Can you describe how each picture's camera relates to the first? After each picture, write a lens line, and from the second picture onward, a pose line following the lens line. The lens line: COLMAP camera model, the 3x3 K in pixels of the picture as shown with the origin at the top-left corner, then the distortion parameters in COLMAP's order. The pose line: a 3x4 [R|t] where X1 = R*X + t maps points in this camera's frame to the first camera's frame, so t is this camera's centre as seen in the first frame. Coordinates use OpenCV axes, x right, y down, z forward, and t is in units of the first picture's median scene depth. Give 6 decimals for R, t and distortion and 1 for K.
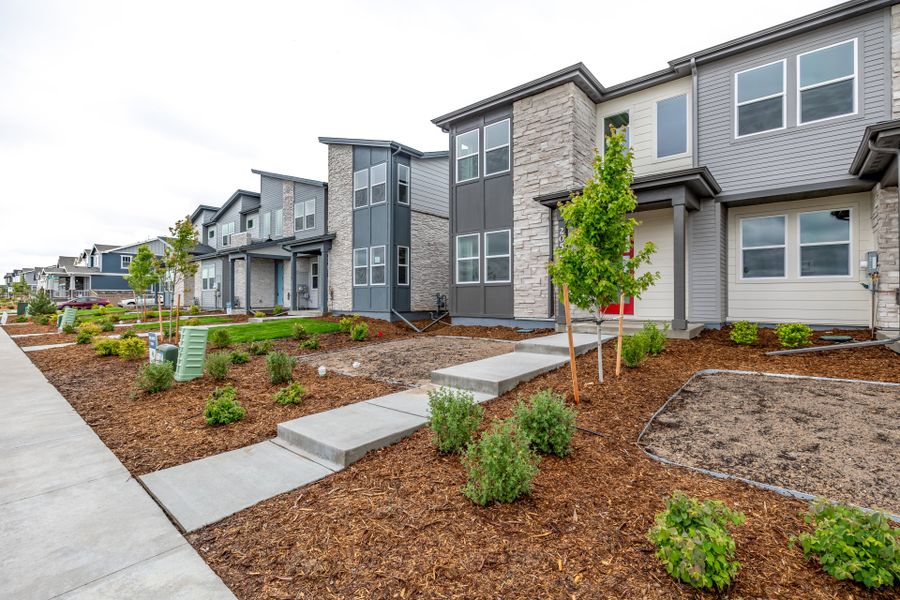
lens RADIAL K [[406.7, 0, 444.5], [0, 406.7, 296.1], [0, 0, 1]] dist [0.000581, 0.000280]
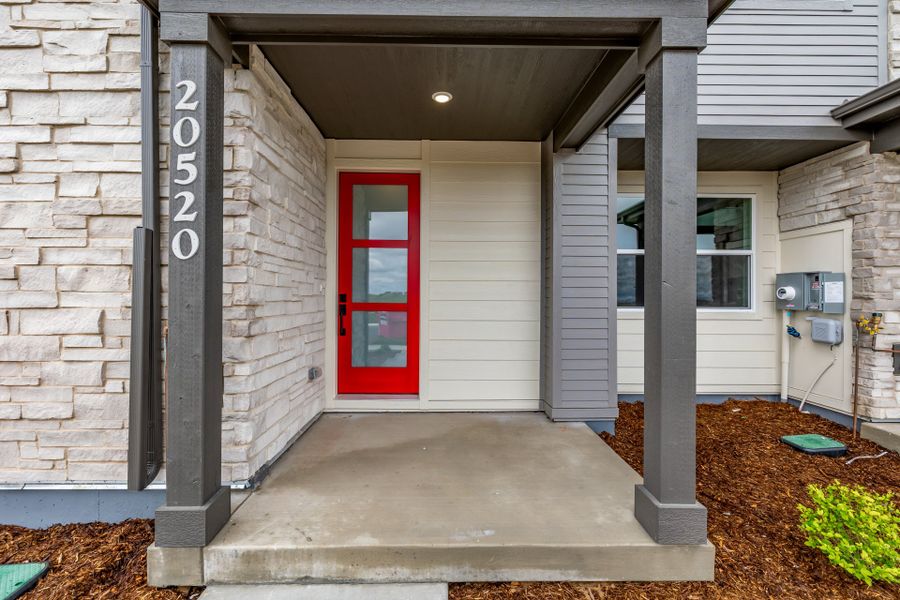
lens RADIAL K [[384.7, 0, 448.0], [0, 384.7, 297.1], [0, 0, 1]] dist [-0.000479, -0.000182]
pose [[0.748207, 0.003437, 0.663457, 0.221288], [-0.007235, 0.999969, 0.002979, -0.050260], [-0.663426, -0.007029, 0.748209, 0.655432]]
